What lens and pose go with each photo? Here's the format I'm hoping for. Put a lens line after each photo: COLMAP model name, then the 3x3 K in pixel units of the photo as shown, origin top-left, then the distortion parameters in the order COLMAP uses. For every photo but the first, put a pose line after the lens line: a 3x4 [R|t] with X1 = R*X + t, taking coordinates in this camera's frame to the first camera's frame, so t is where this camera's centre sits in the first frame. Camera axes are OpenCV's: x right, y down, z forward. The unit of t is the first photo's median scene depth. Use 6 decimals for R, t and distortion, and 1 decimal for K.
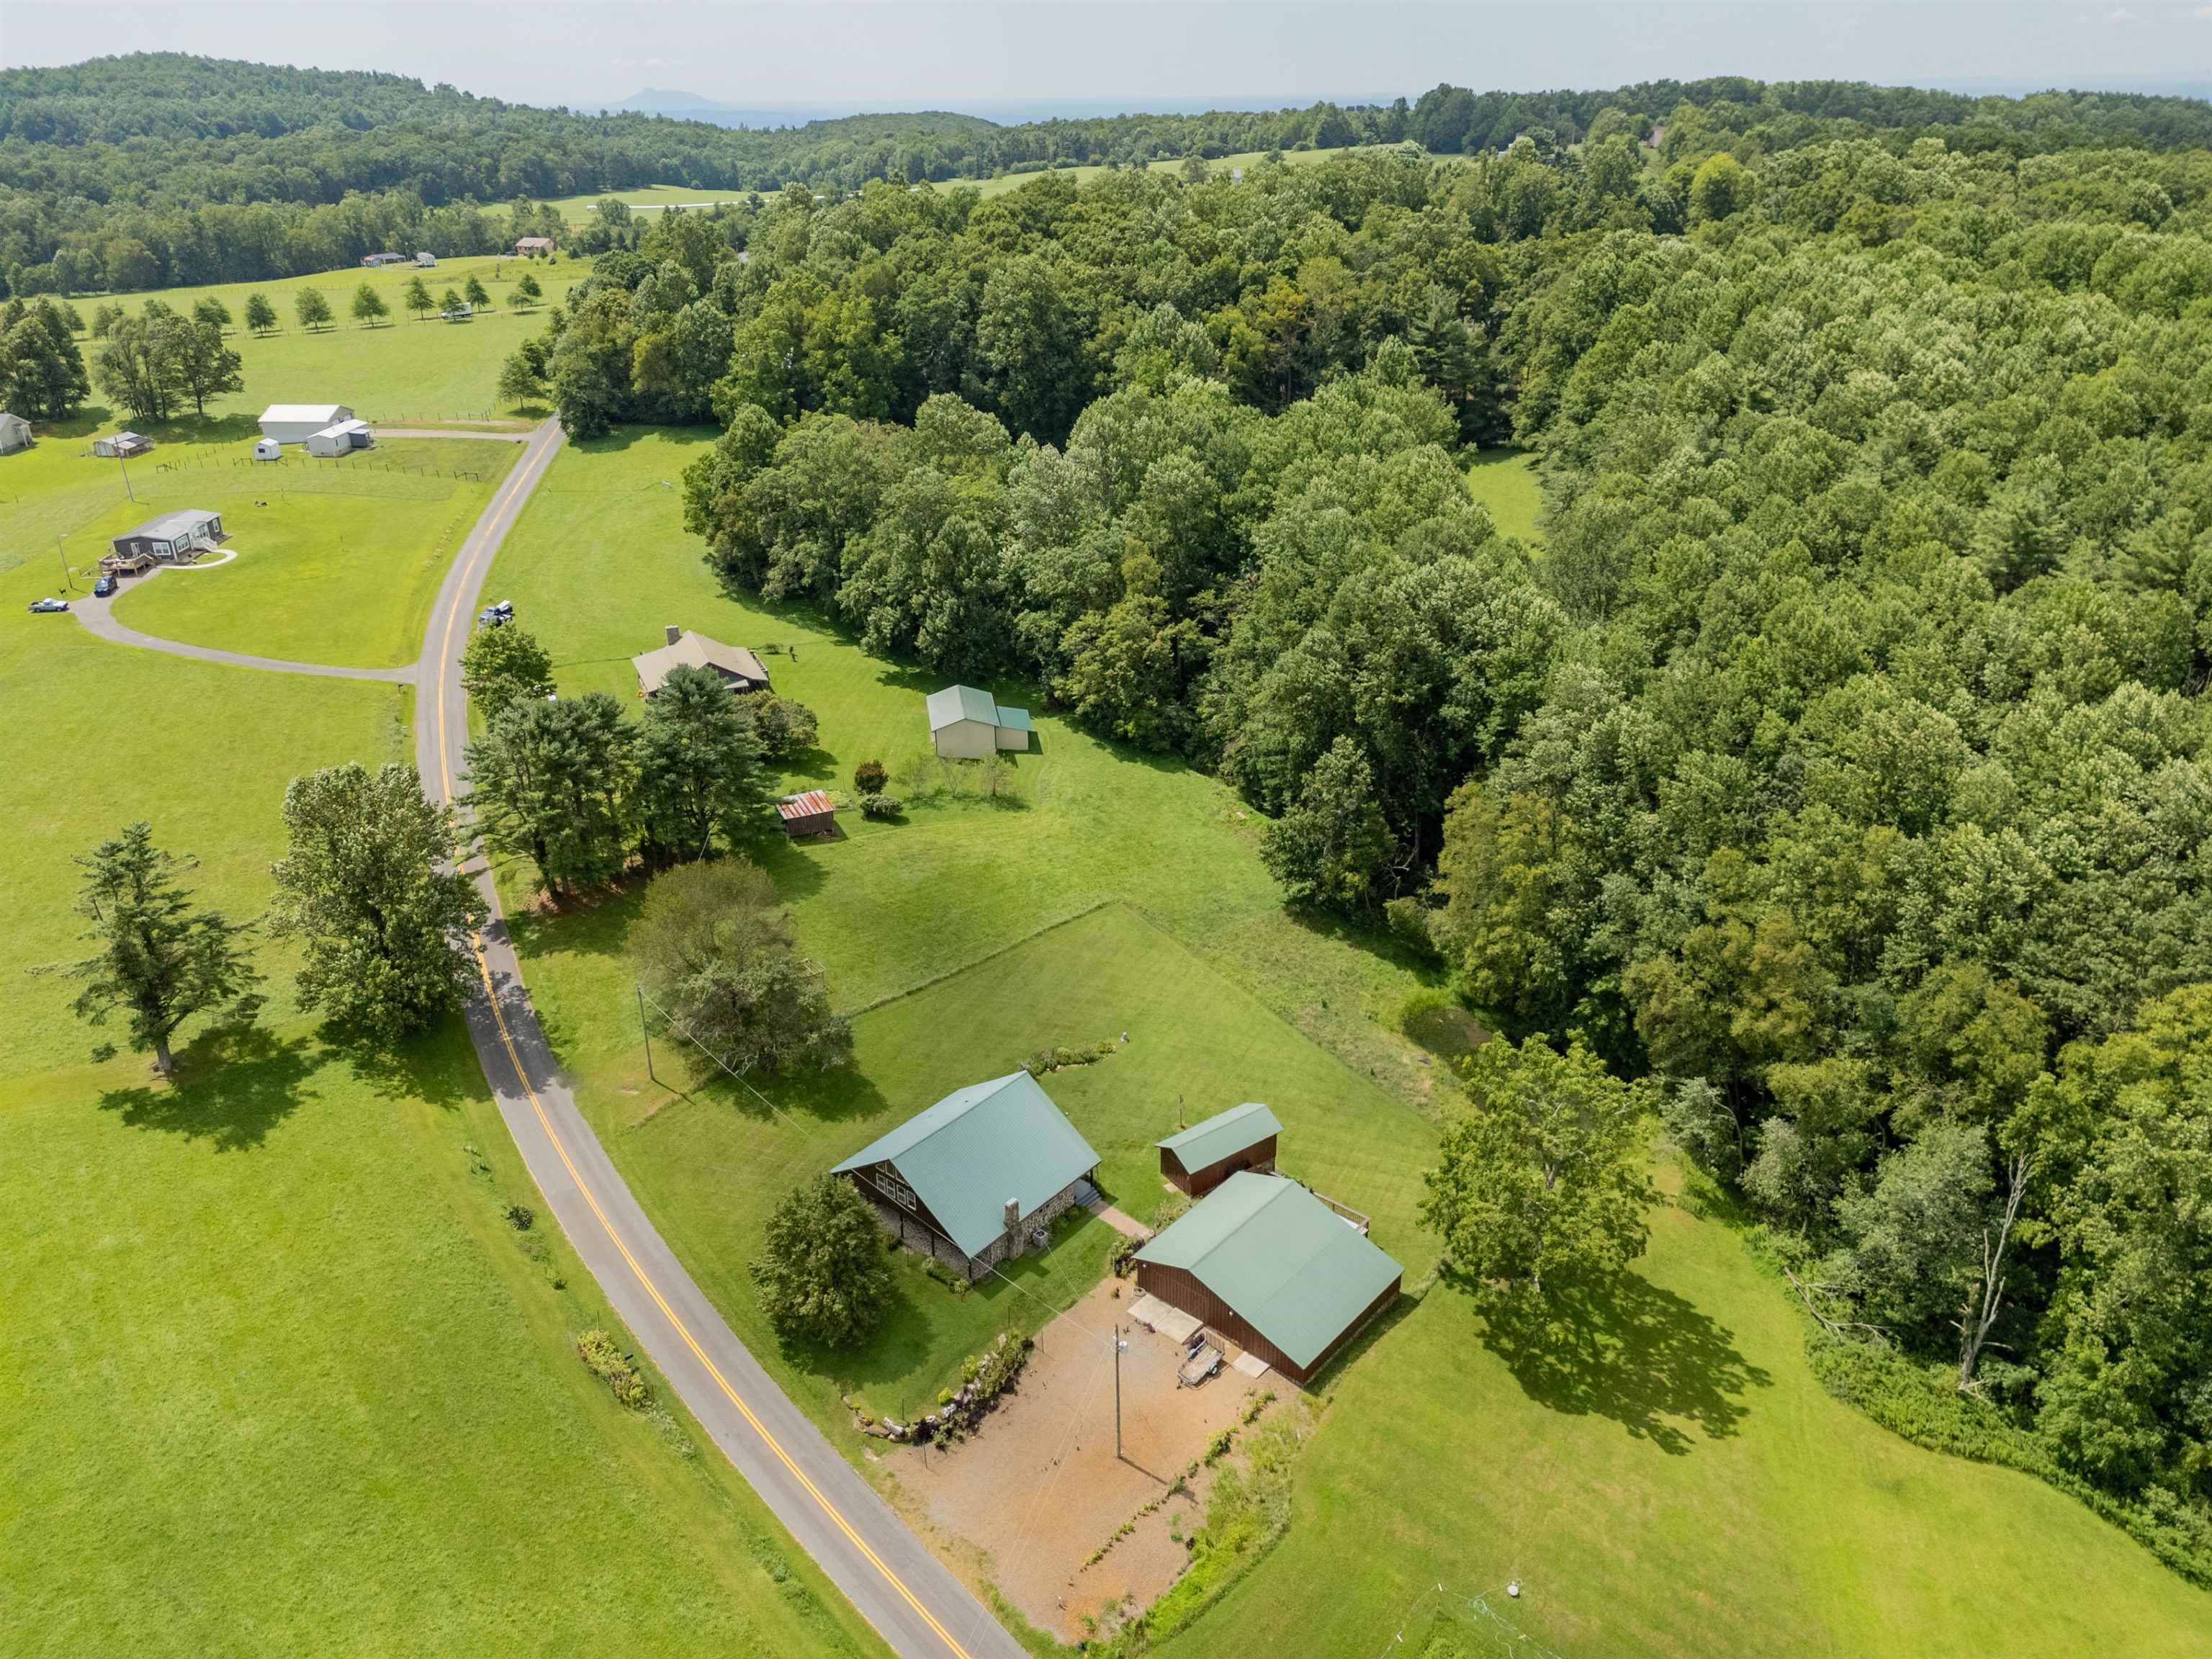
lens RADIAL K [[1615.9, 0, 1114.2], [0, 1615.9, 832.5], [0, 0, 1]] dist [0.056660, -0.057269]
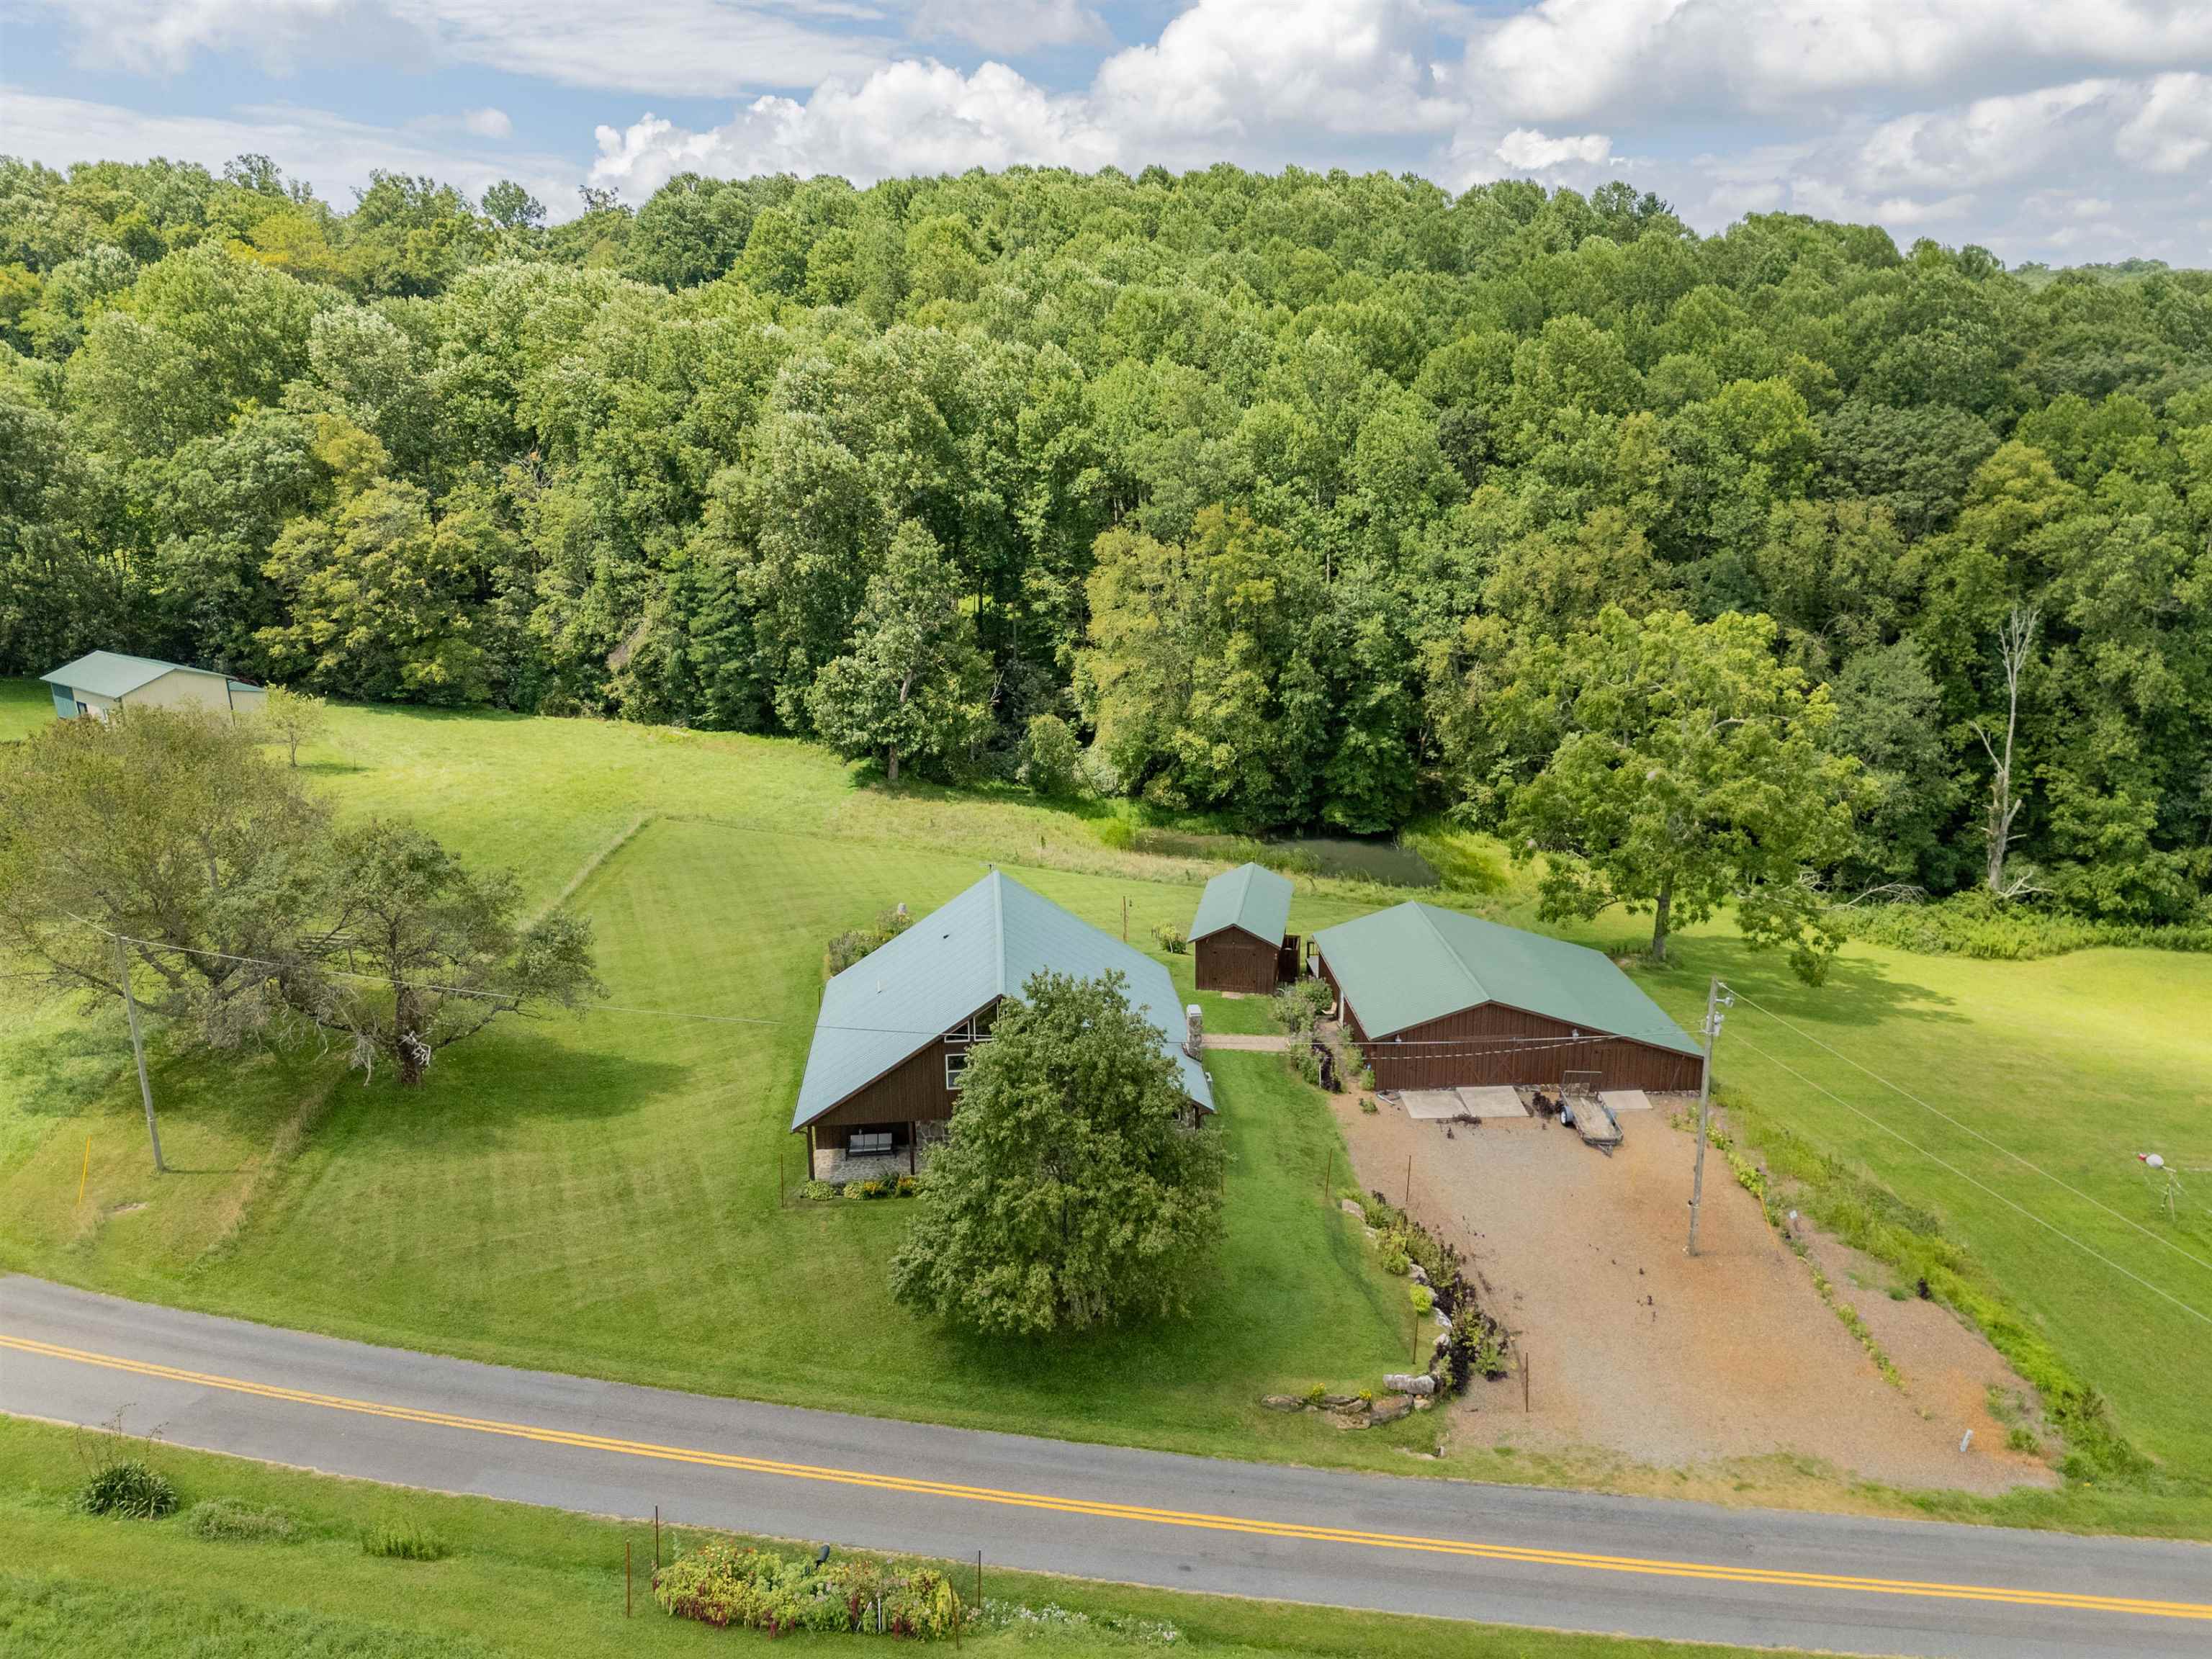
lens RADIAL K [[1634.8, 0, 1108.2], [0, 1634.8, 824.9], [0, 0, 1]] dist [0.079599, -0.076551]
pose [[0.720519, -0.193461, 0.665902, -0.369299], [0.295674, 0.954336, -0.042668, 0.153996], [-0.627239, 0.227632, 0.744819, 0.497685]]
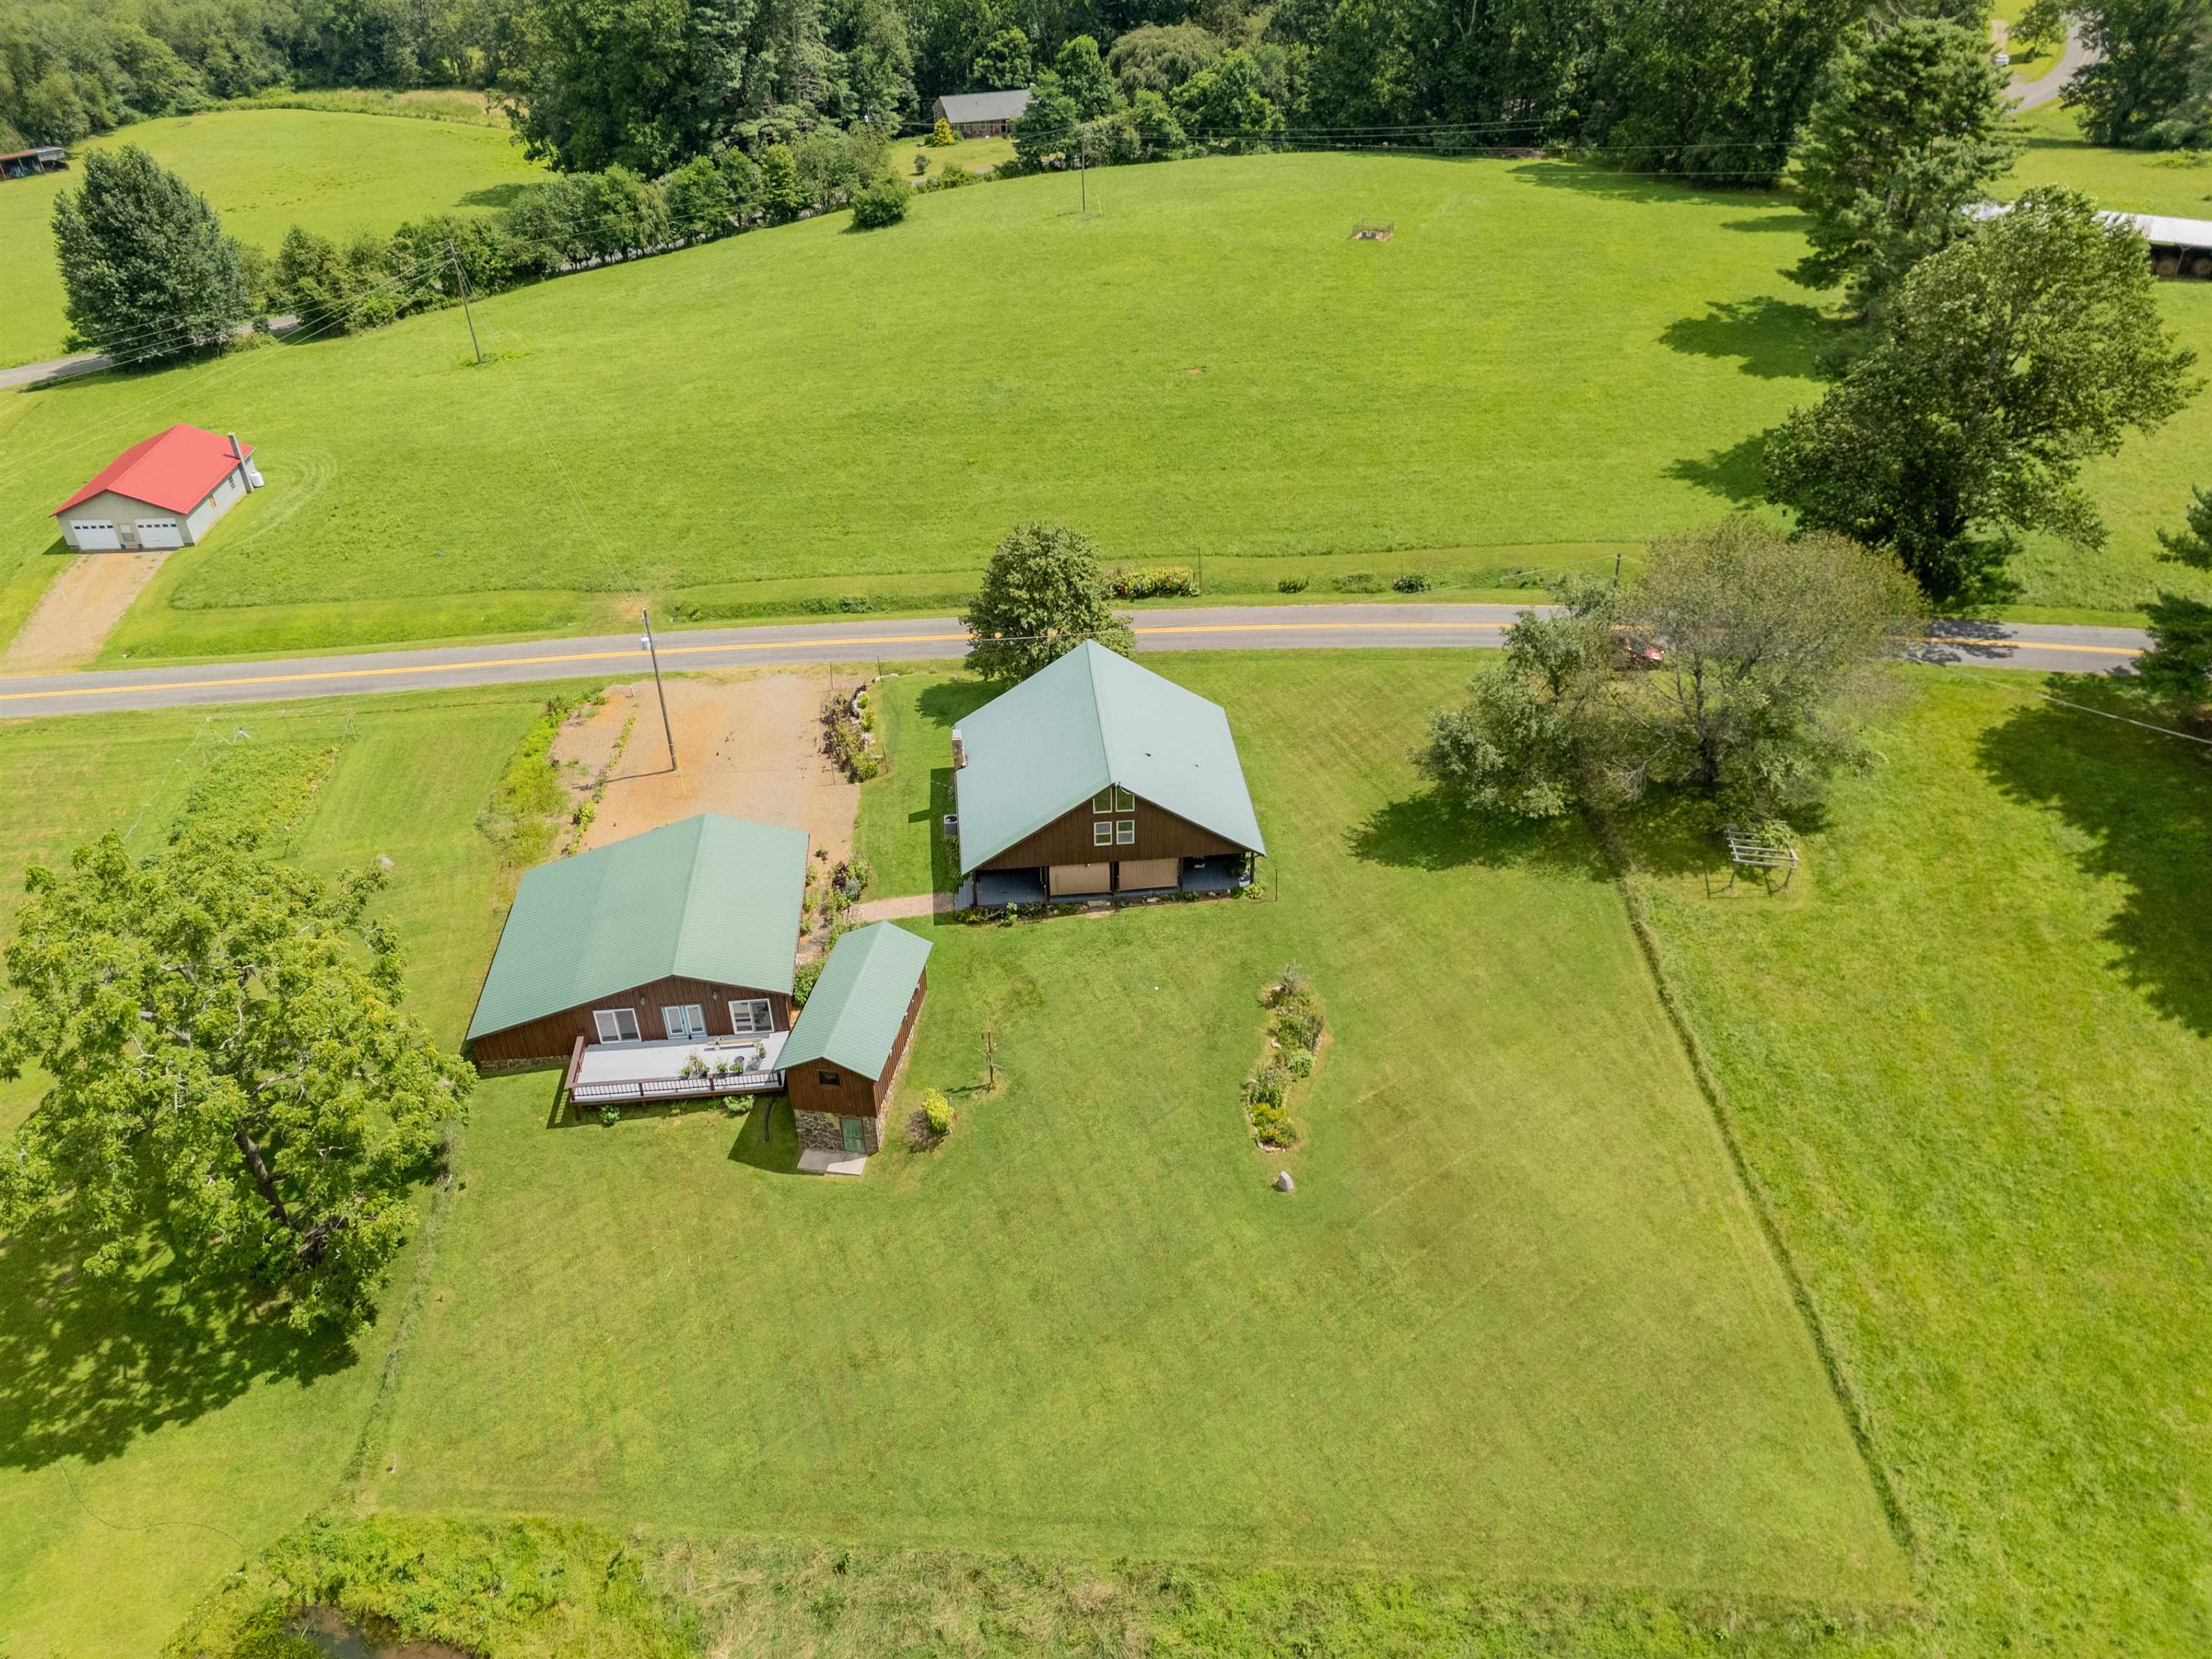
lens RADIAL K [[1634.8, 0, 1108.2], [0, 1634.8, 824.9], [0, 0, 1]] dist [0.079599, -0.076551]
pose [[-0.708296, 0.416095, -0.570247, 0.281294], [-0.282175, 0.573581, 0.769014, -0.292055], [0.647065, 0.705599, -0.288853, 1.084925]]
